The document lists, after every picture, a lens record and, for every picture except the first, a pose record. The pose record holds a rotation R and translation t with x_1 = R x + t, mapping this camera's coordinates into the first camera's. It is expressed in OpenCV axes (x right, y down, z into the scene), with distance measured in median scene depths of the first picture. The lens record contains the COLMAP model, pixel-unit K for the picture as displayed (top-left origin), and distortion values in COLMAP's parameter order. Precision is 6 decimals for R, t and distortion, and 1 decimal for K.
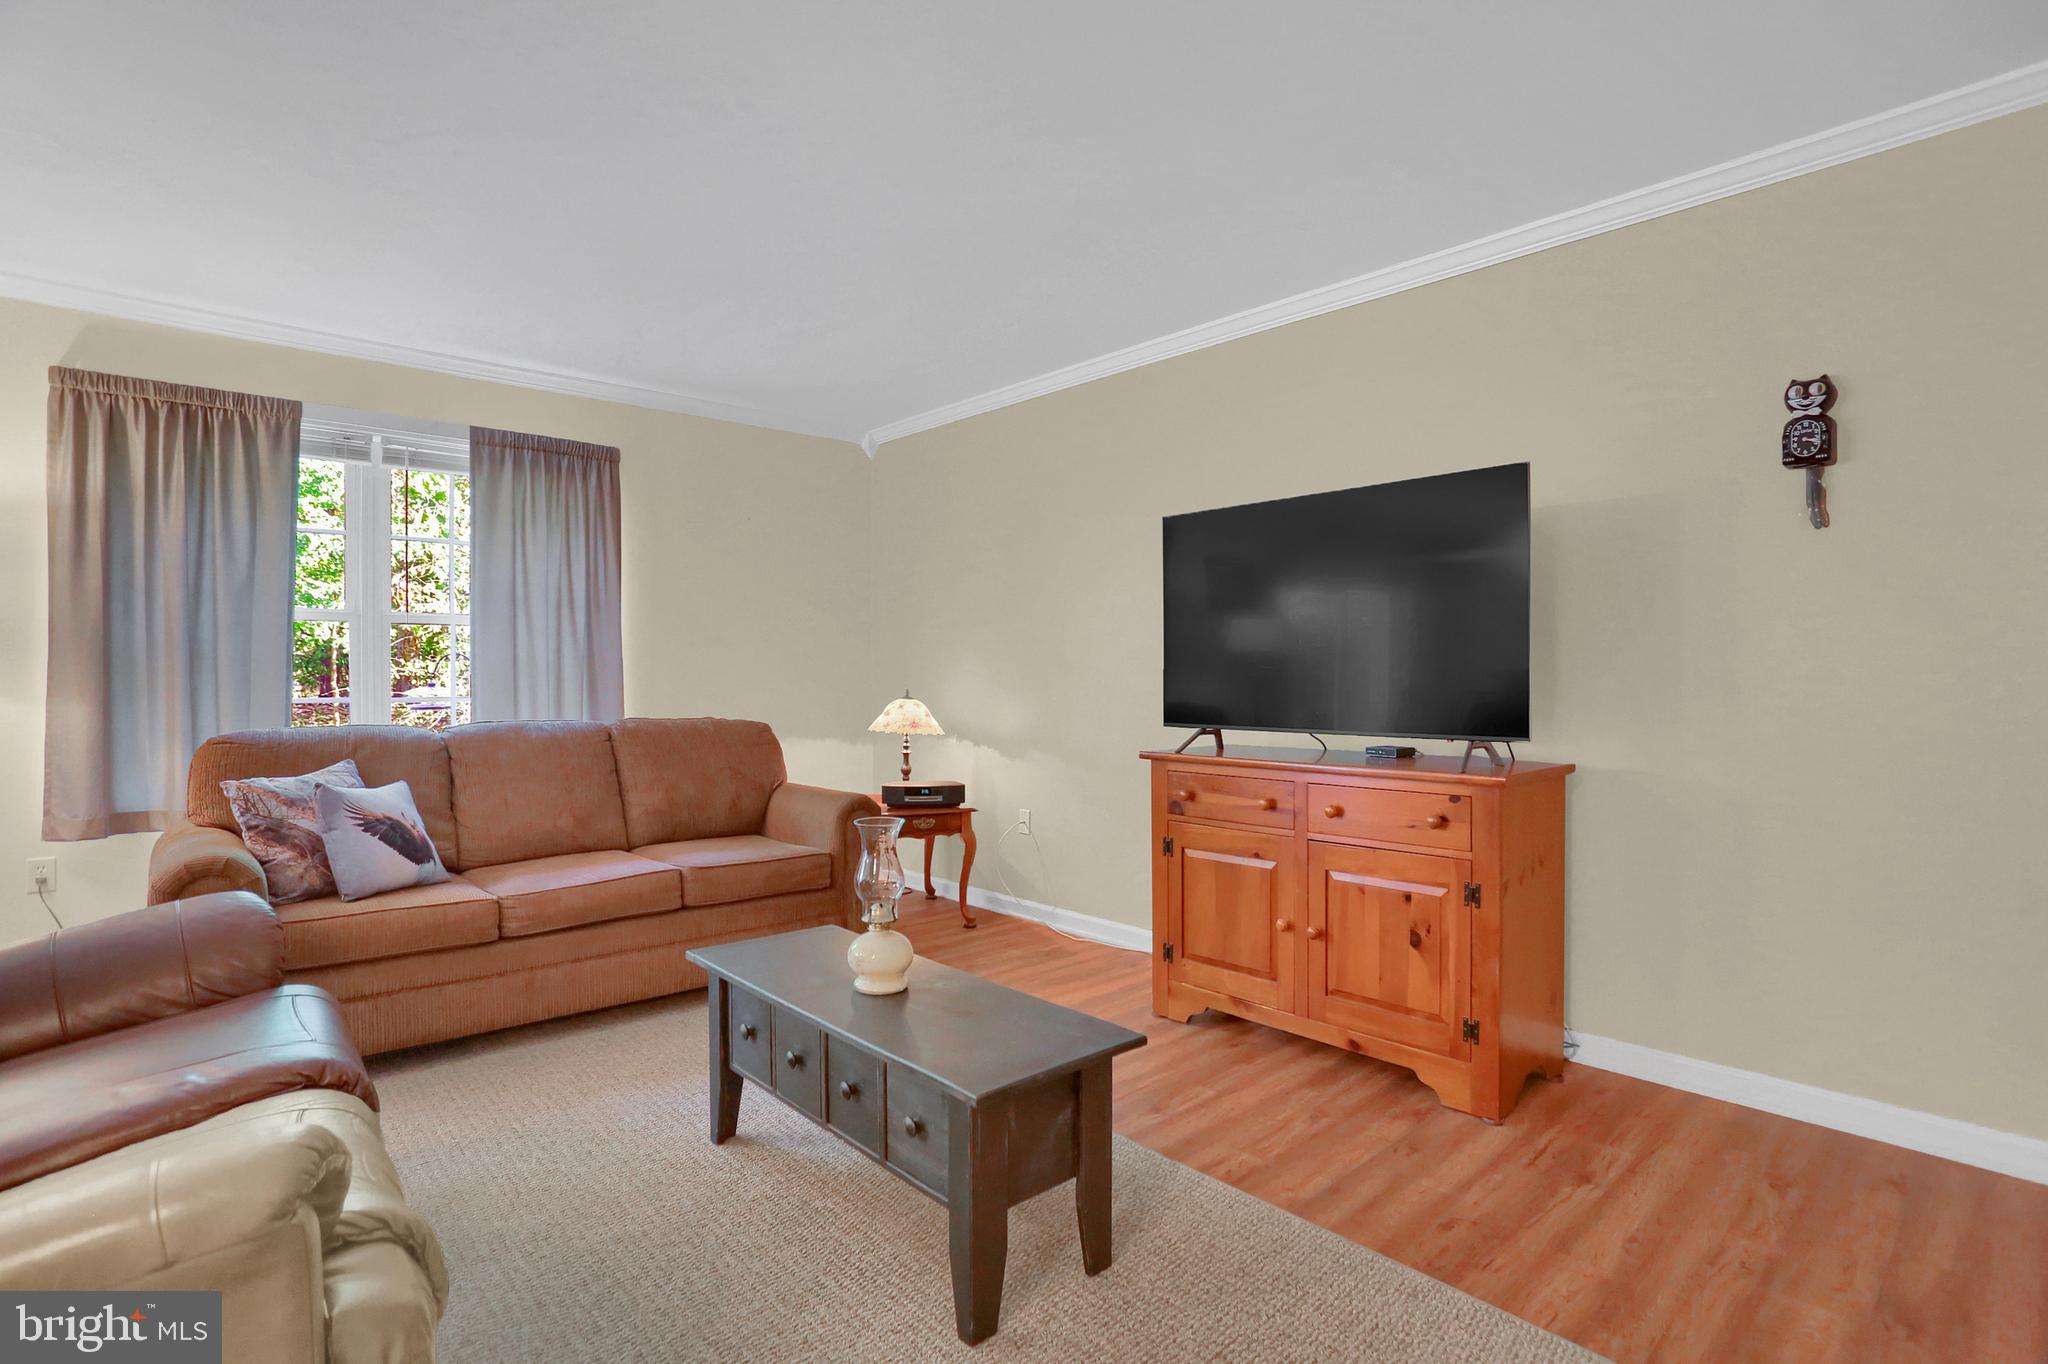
lens RADIAL K [[1012.5, 0, 1059.9], [0, 1012.5, 666.3], [0, 0, 1]] dist [-0.067275, 0.030651]
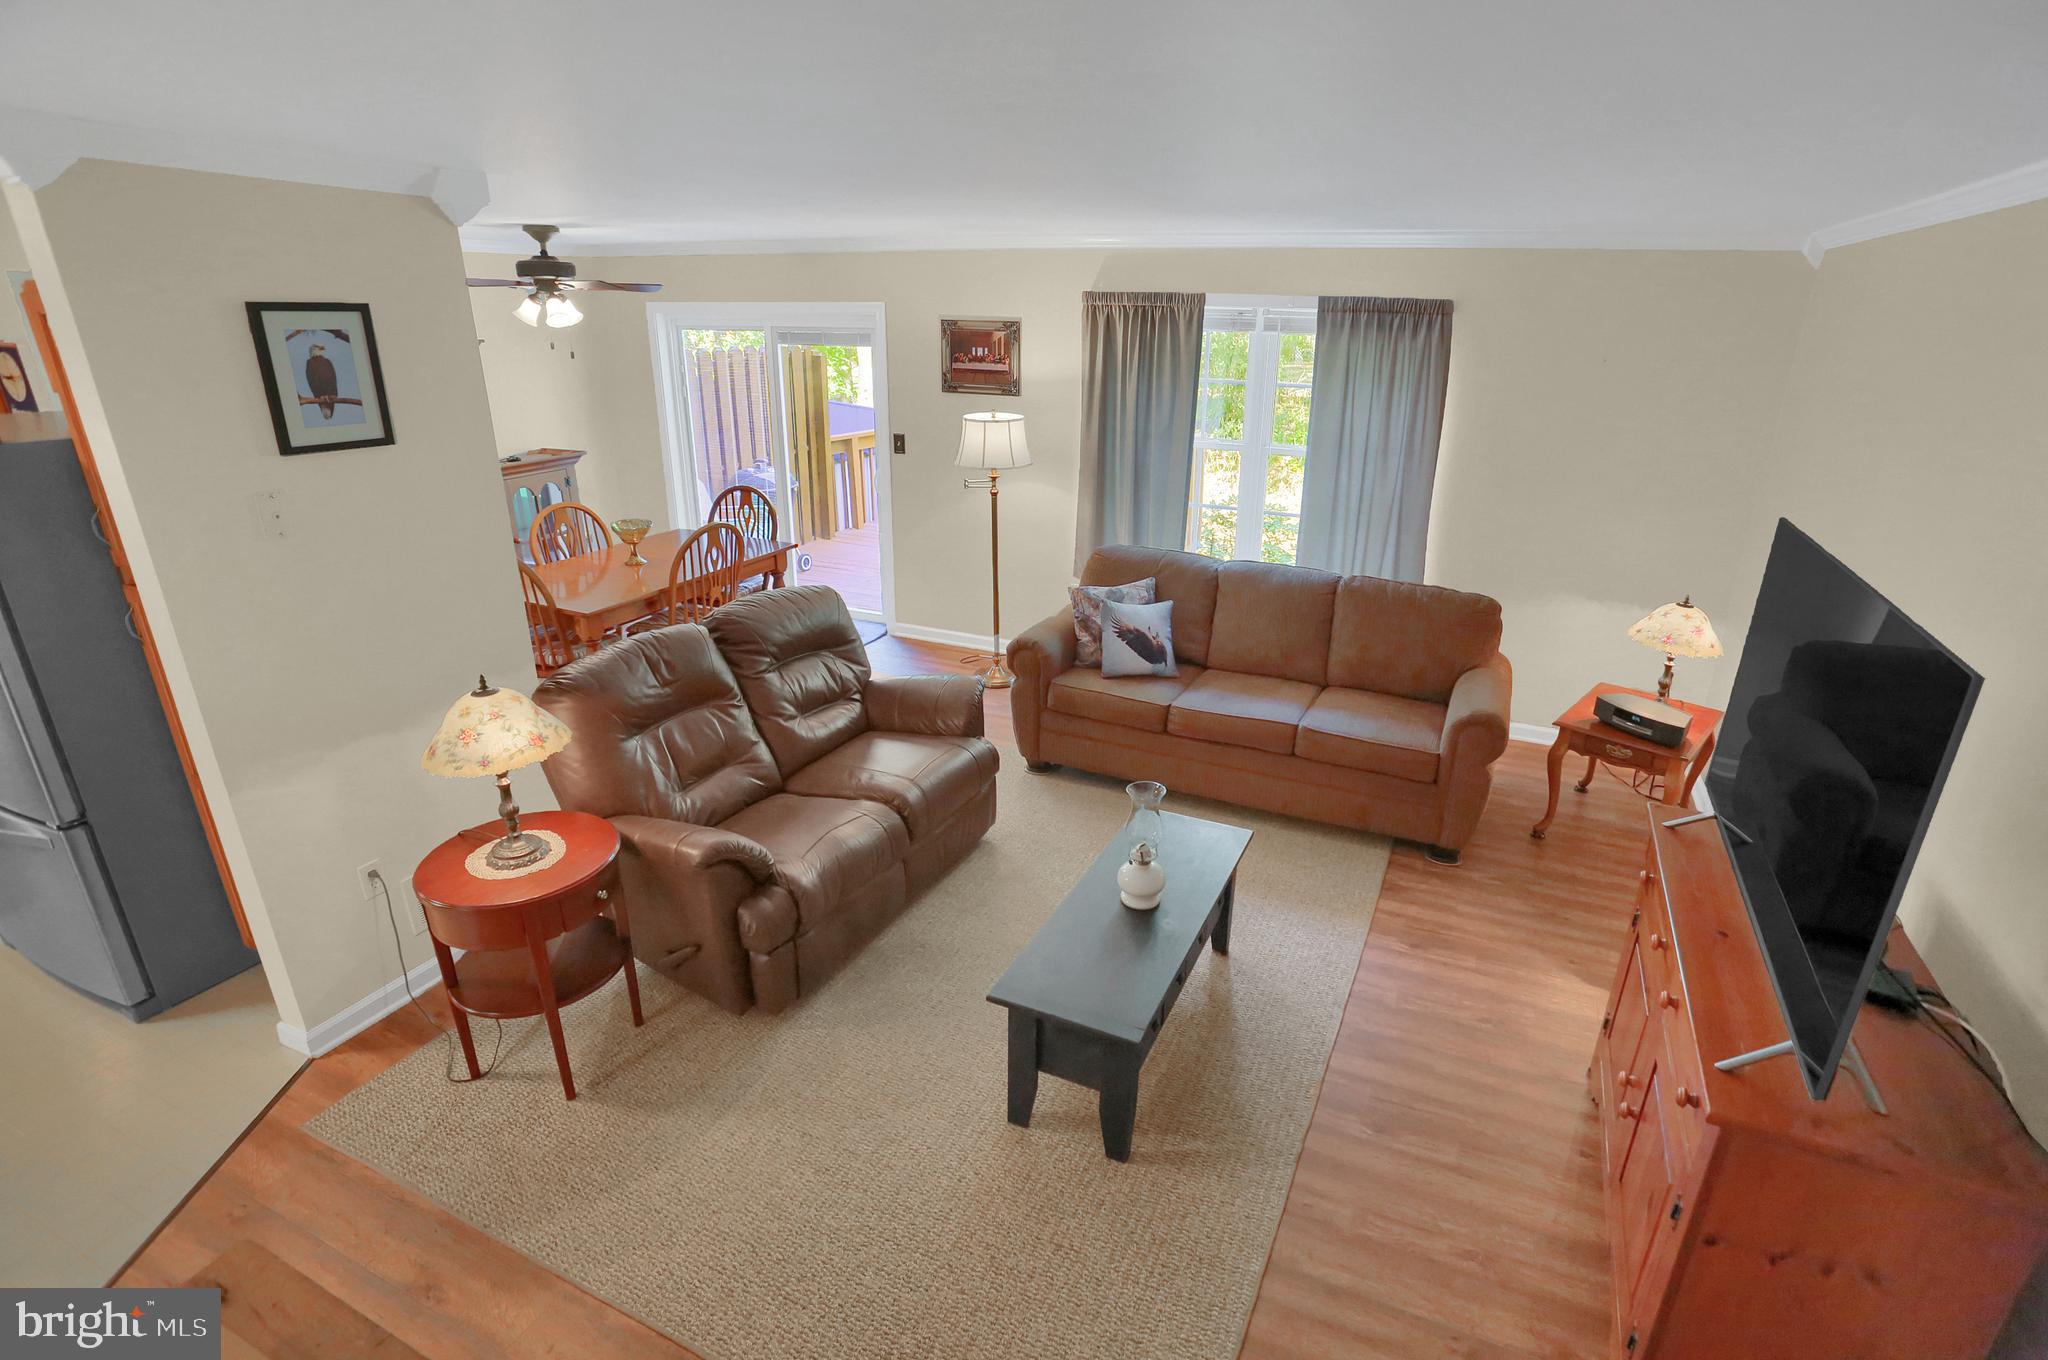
lens RADIAL K [[992.1, 0, 1048.5], [0, 992.1, 681.5], [0, 0, 1]] dist [-0.067160, 0.028968]
pose [[0.371855, 0.334970, -0.865748, 0.451185], [-0.011016, 0.934152, 0.356705, -0.231227], [0.928225, -0.123105, 0.351059, 0.244386]]
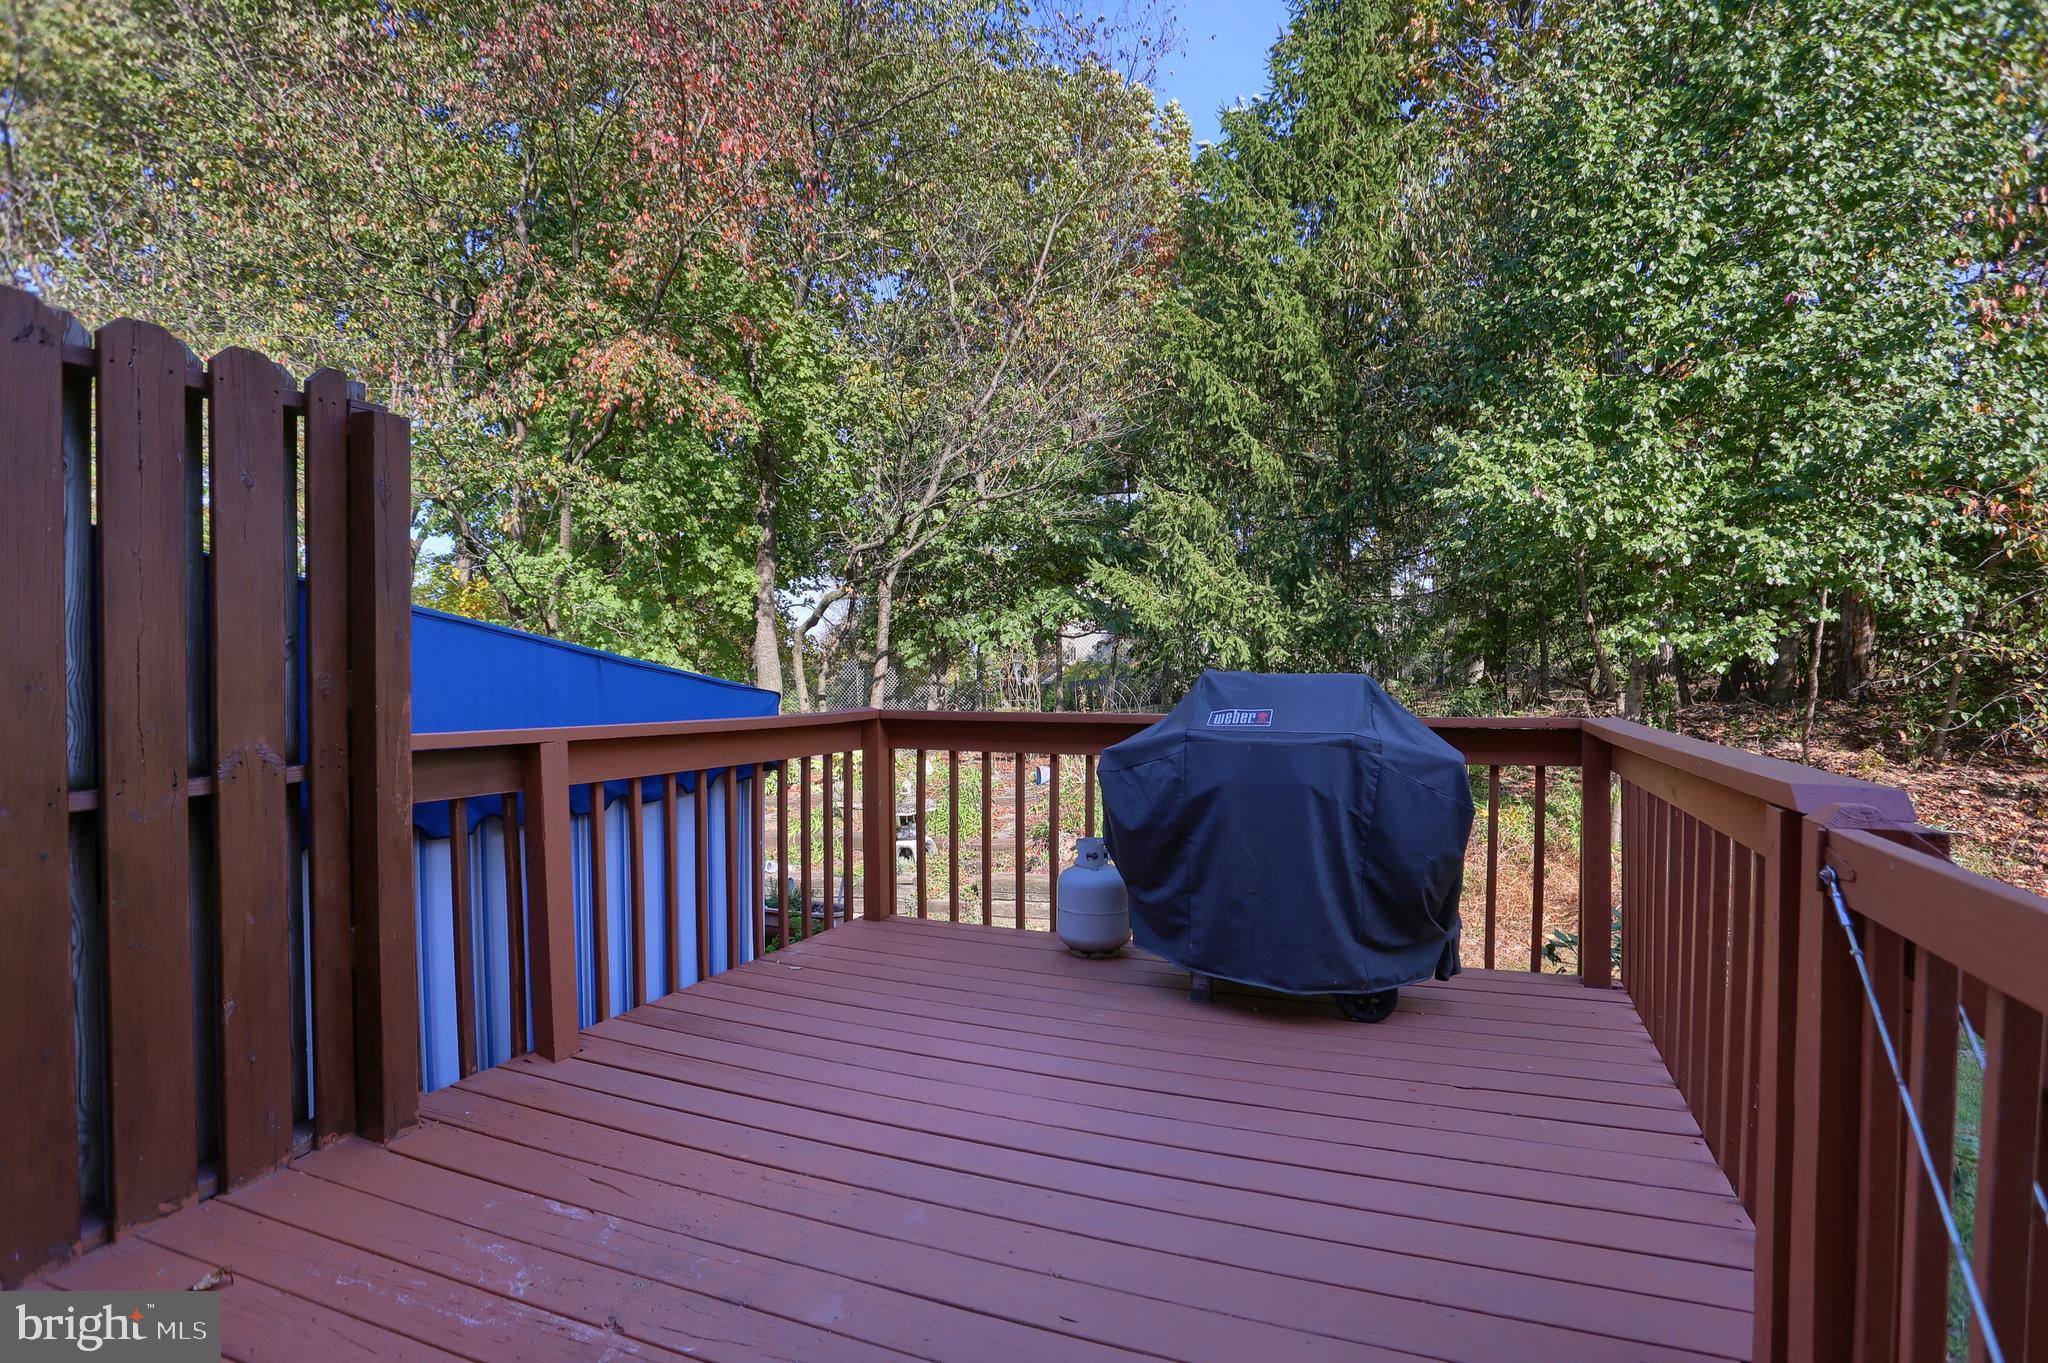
lens RADIAL K [[992.1, 0, 1048.5], [0, 992.1, 683.0], [0, 0, 1]] dist [-0.067160, 0.028968]
pose [[0.439588, 0.002458, -0.898196, -1.271065], [0.008343, 0.999942, 0.006820, 0.035812], [0.898161, -0.010492, 0.439542, 0.742303]]
